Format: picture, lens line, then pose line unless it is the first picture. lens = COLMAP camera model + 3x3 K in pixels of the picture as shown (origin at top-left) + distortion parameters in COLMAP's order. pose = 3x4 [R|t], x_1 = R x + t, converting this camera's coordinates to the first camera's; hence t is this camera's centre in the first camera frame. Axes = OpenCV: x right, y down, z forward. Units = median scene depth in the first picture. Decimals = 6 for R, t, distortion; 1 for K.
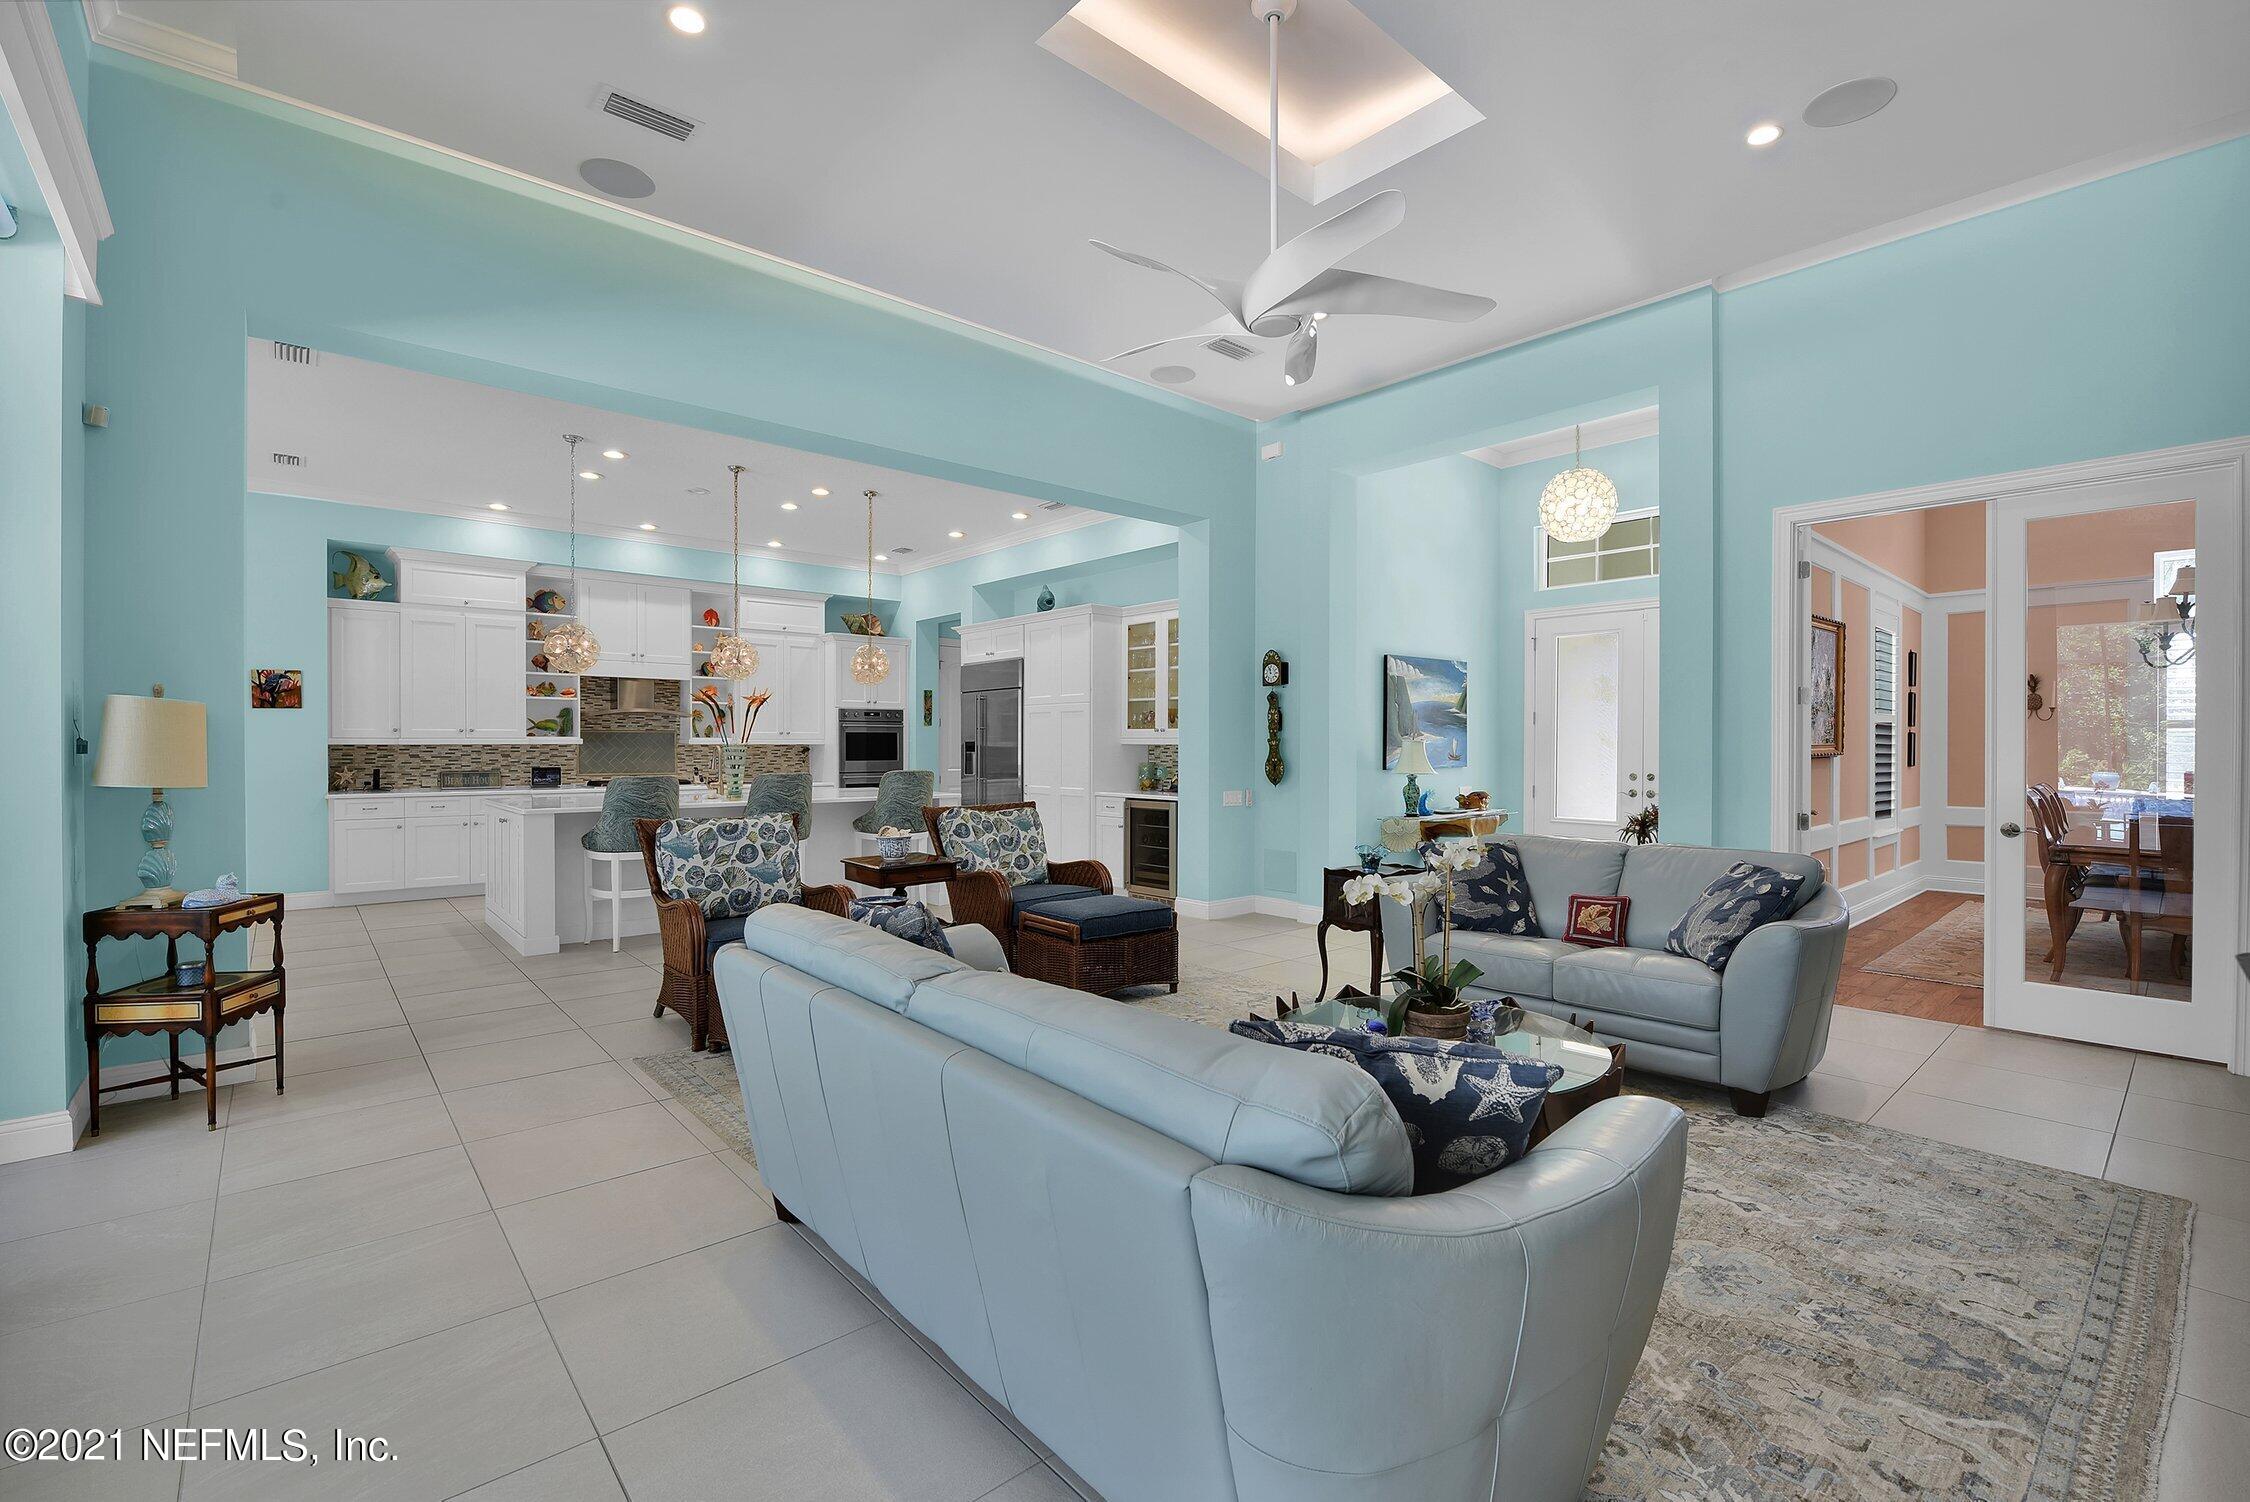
lens RADIAL K [[964.7, 0, 1128.2], [0, 964.7, 742.4], [0, 0, 1]] dist [-0.010078, -0.001943]
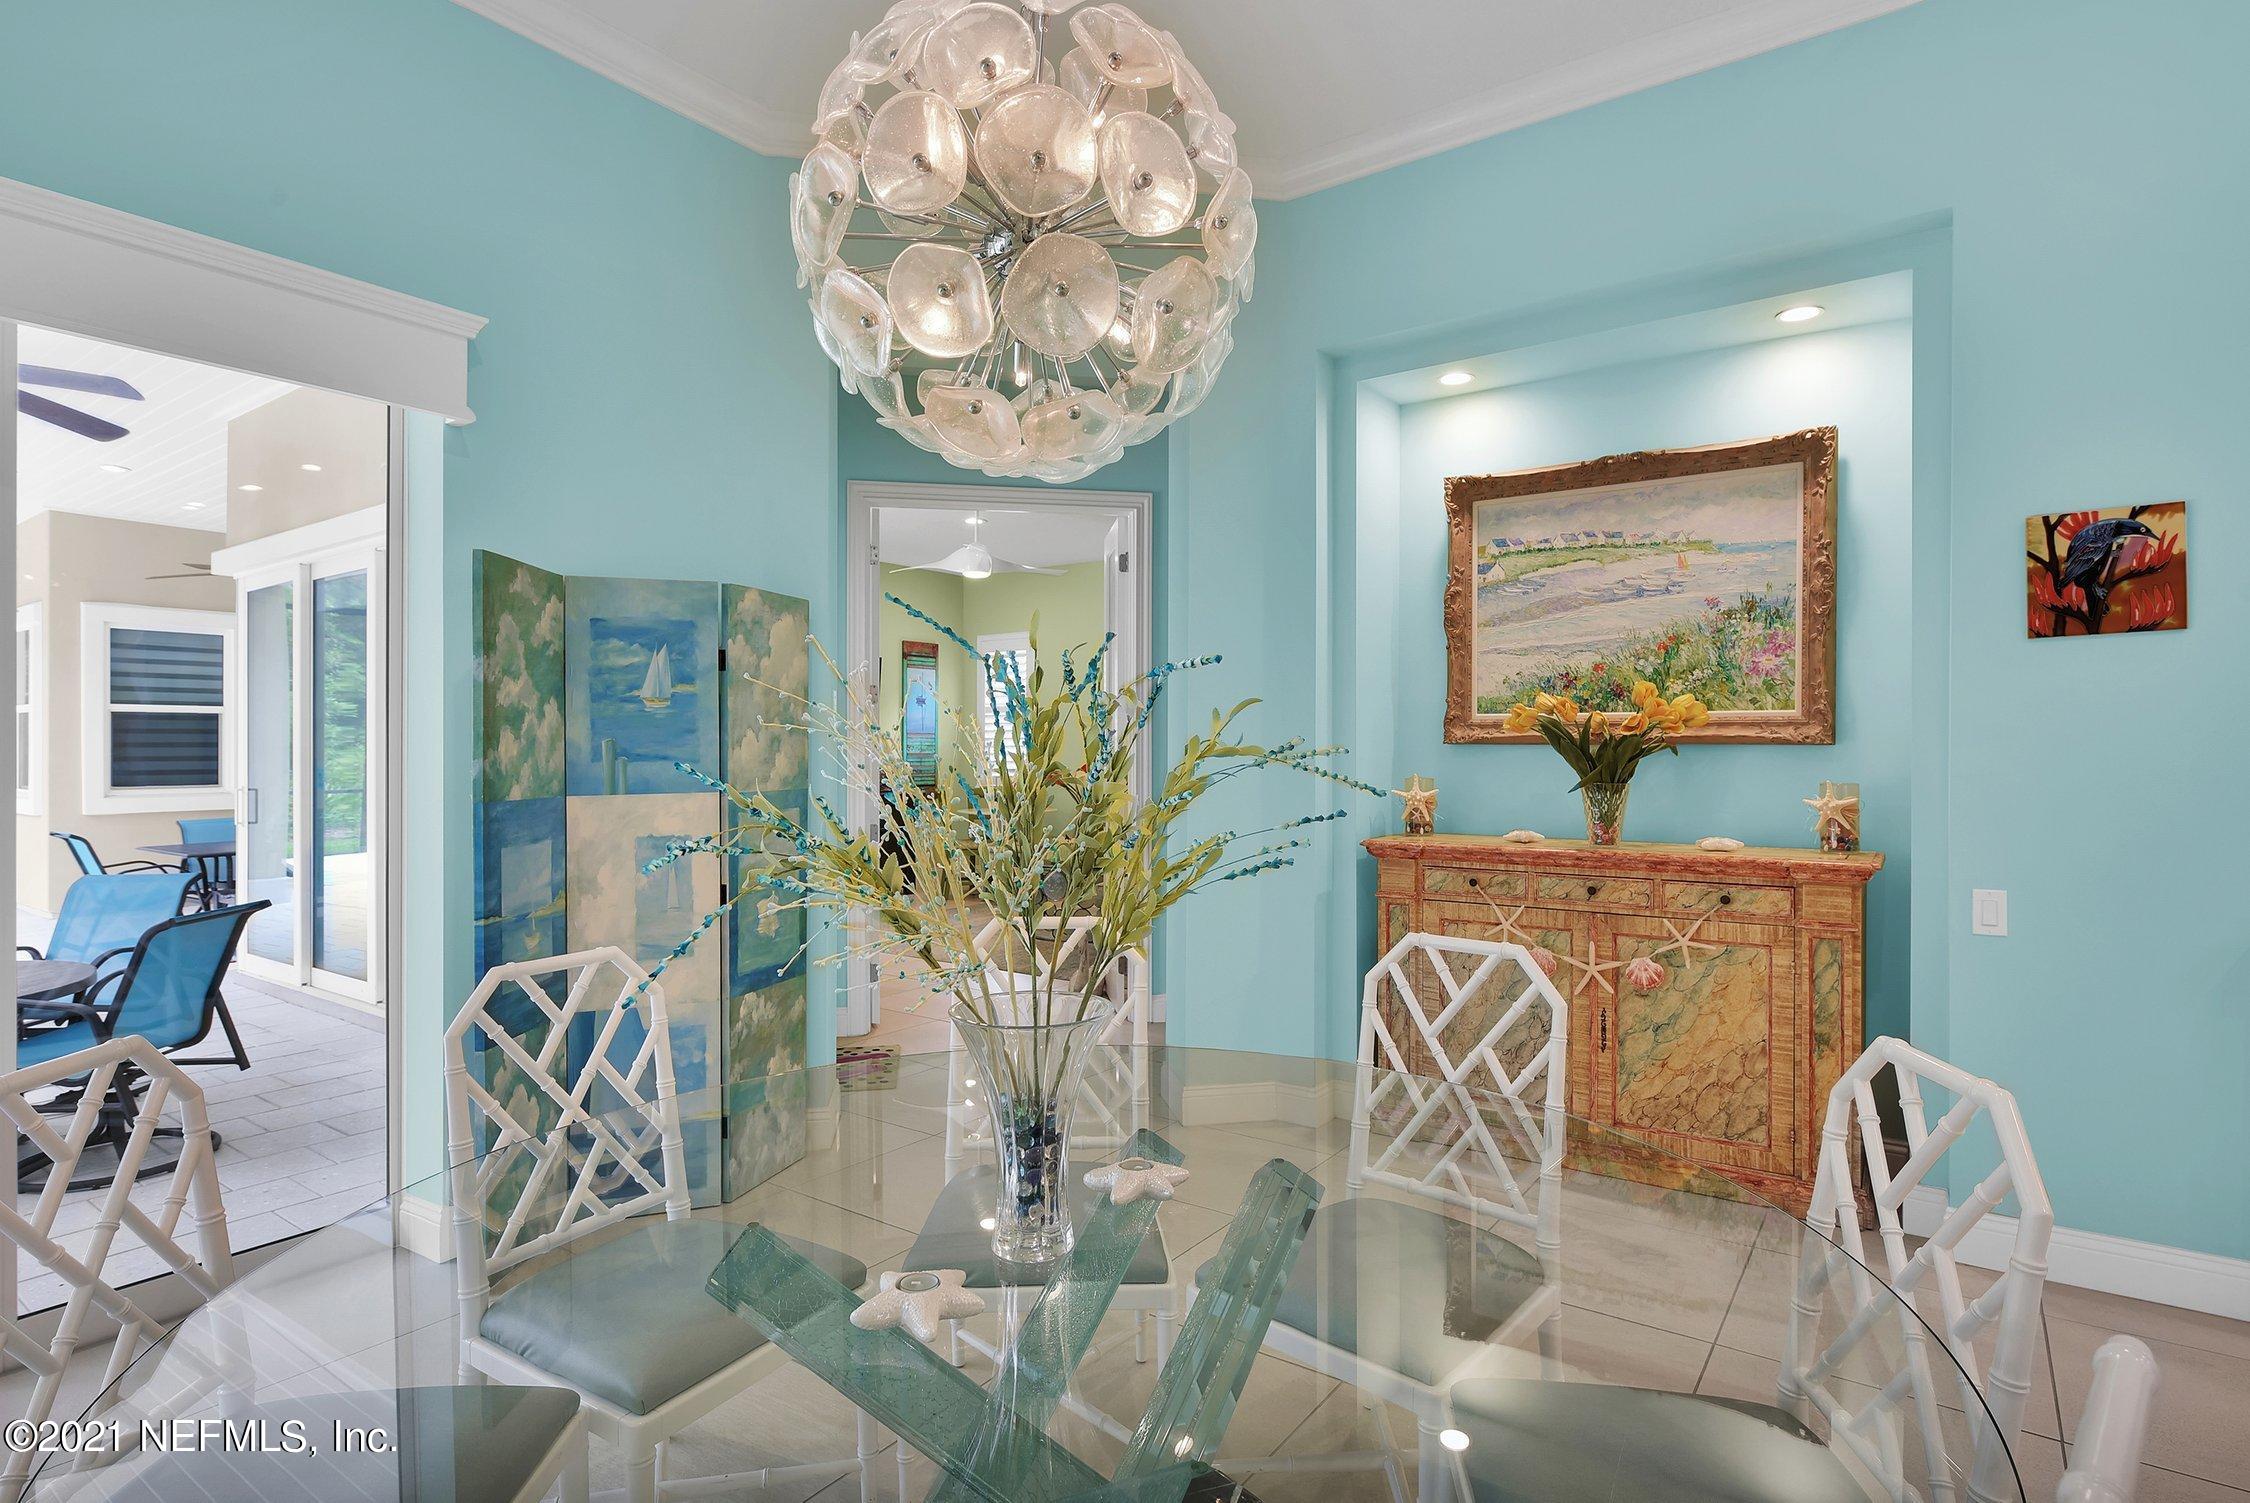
lens RADIAL K [[1098.9, 0, 1099.3], [0, 1098.9, 744.8], [0, 0, 1]] dist [-0.009652, 0.000606]
pose [[0.212835, 0.000148, -0.977088, -0.444691], [0.002708, 0.999996, 0.000741, 0.000602], [0.977084, -0.002804, 0.212834, 0.435888]]
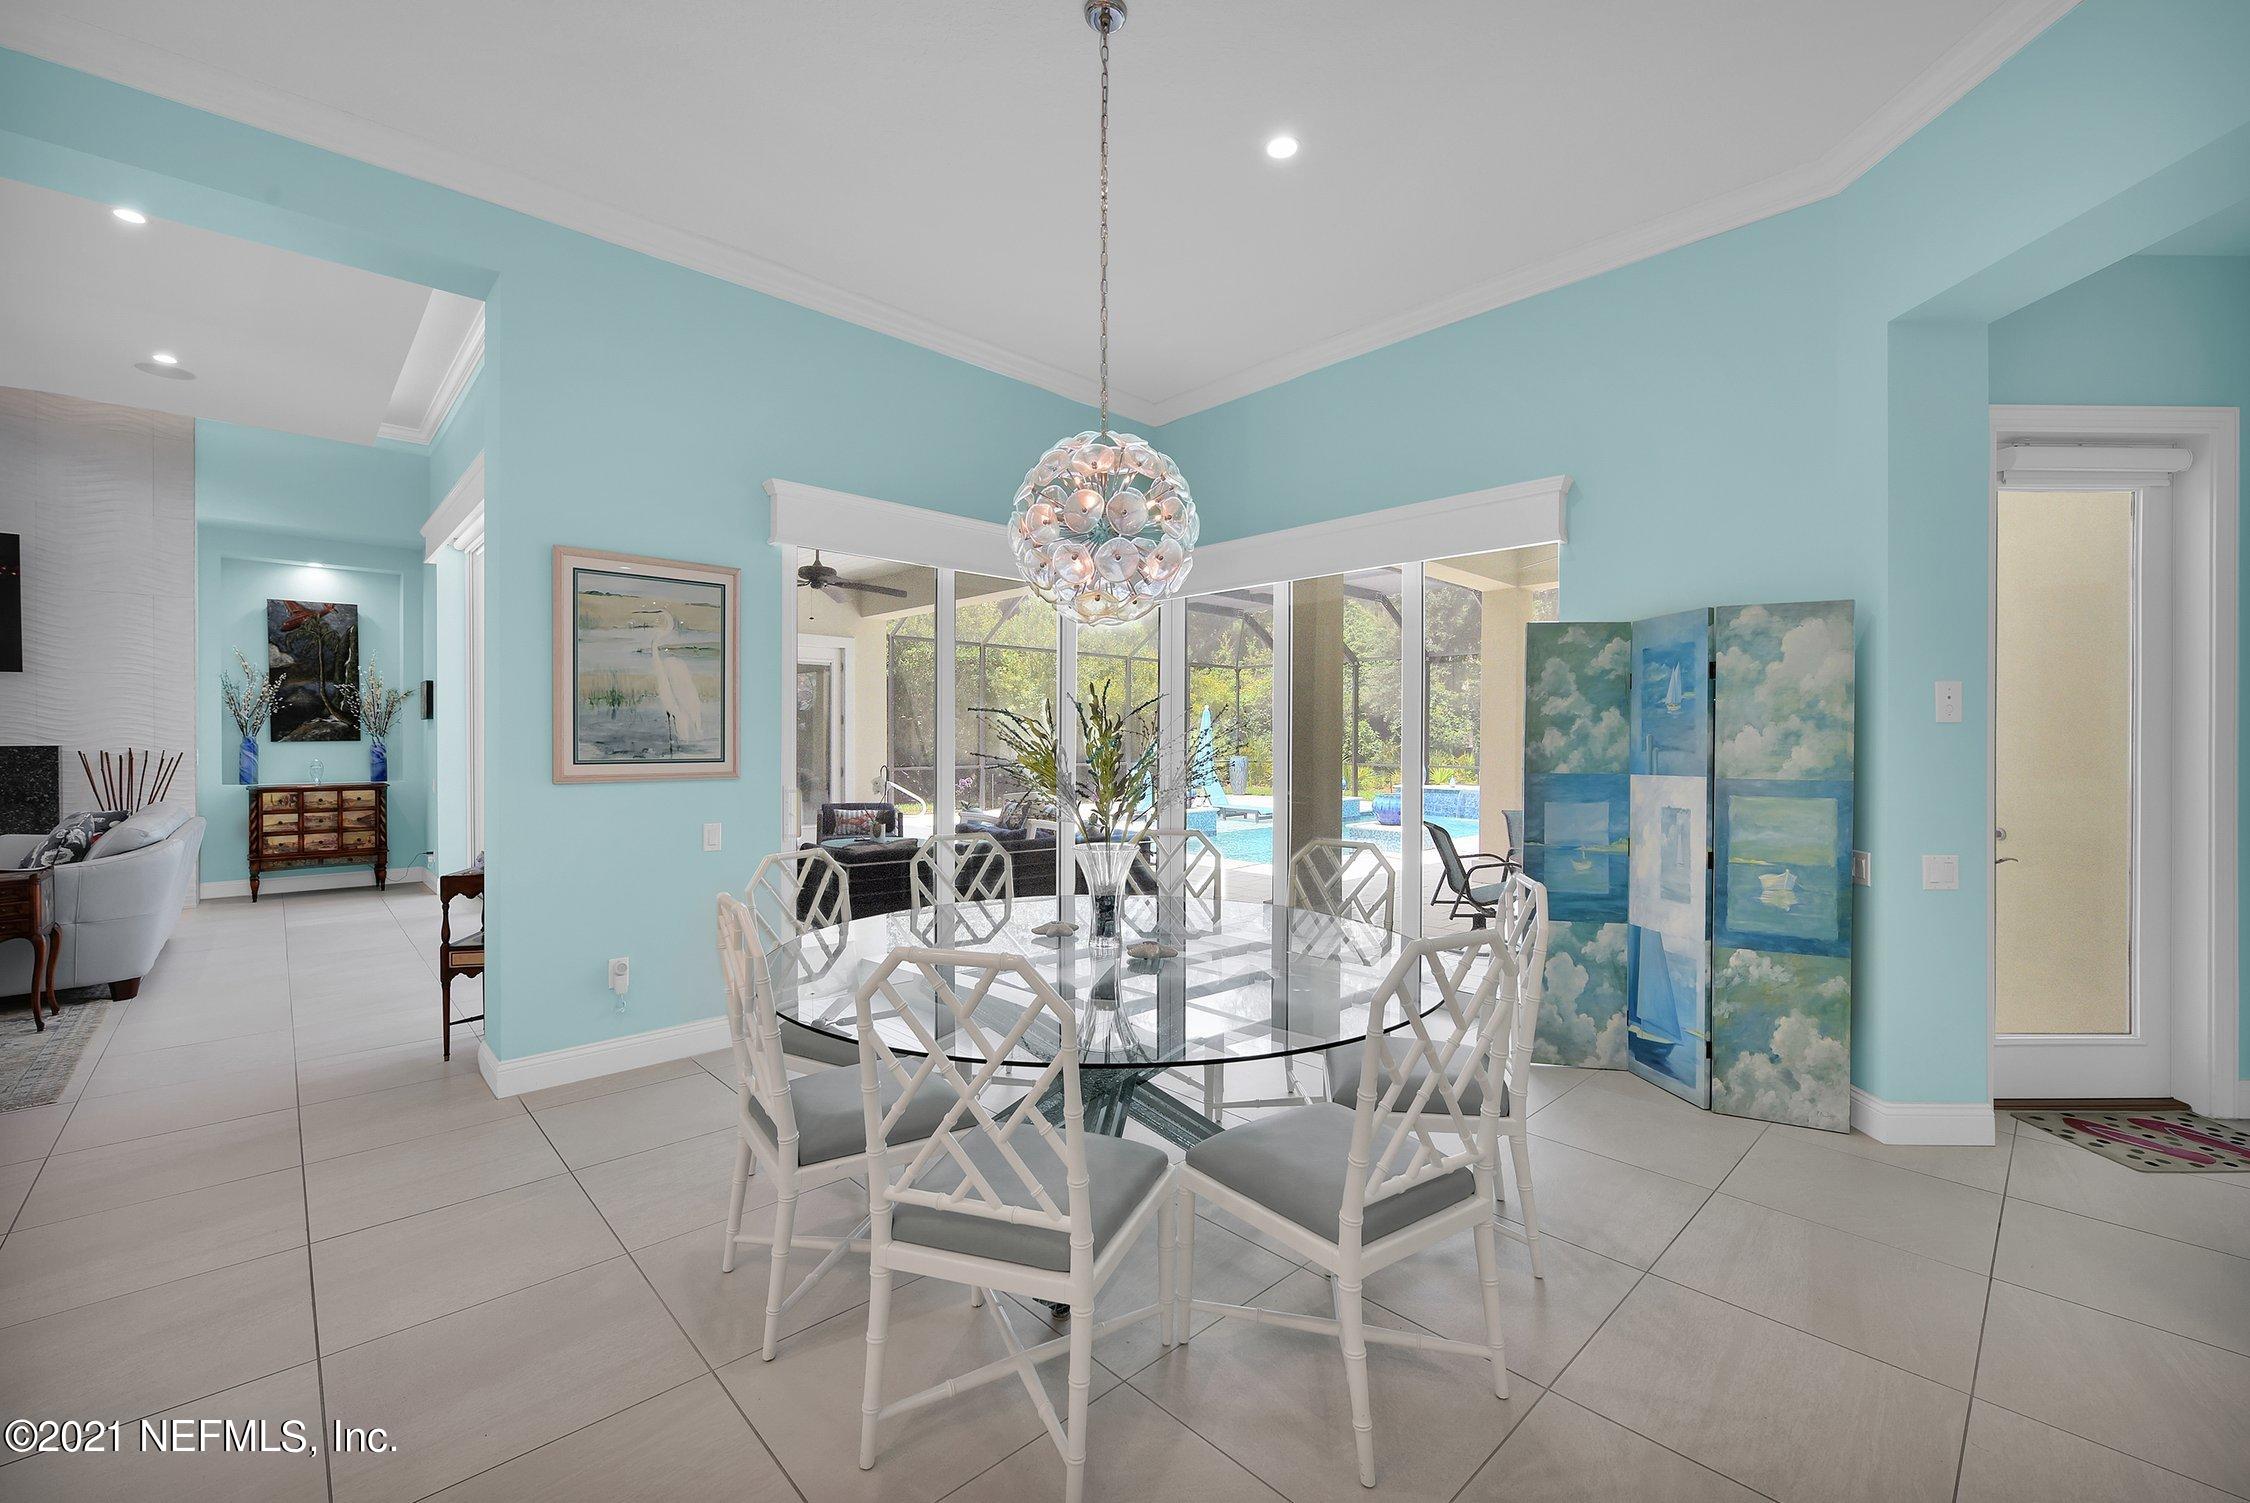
lens RADIAL K [[964.7, 0, 1169.4], [0, 964.7, 746.0], [0, 0, 1]] dist [-0.010078, -0.001943]
pose [[-0.999366, -0.001299, -0.035593, -0.558640], [-0.001527, 0.999978, 0.006393, 0.001047], [0.035584, 0.006443, -0.999346, 0.700287]]
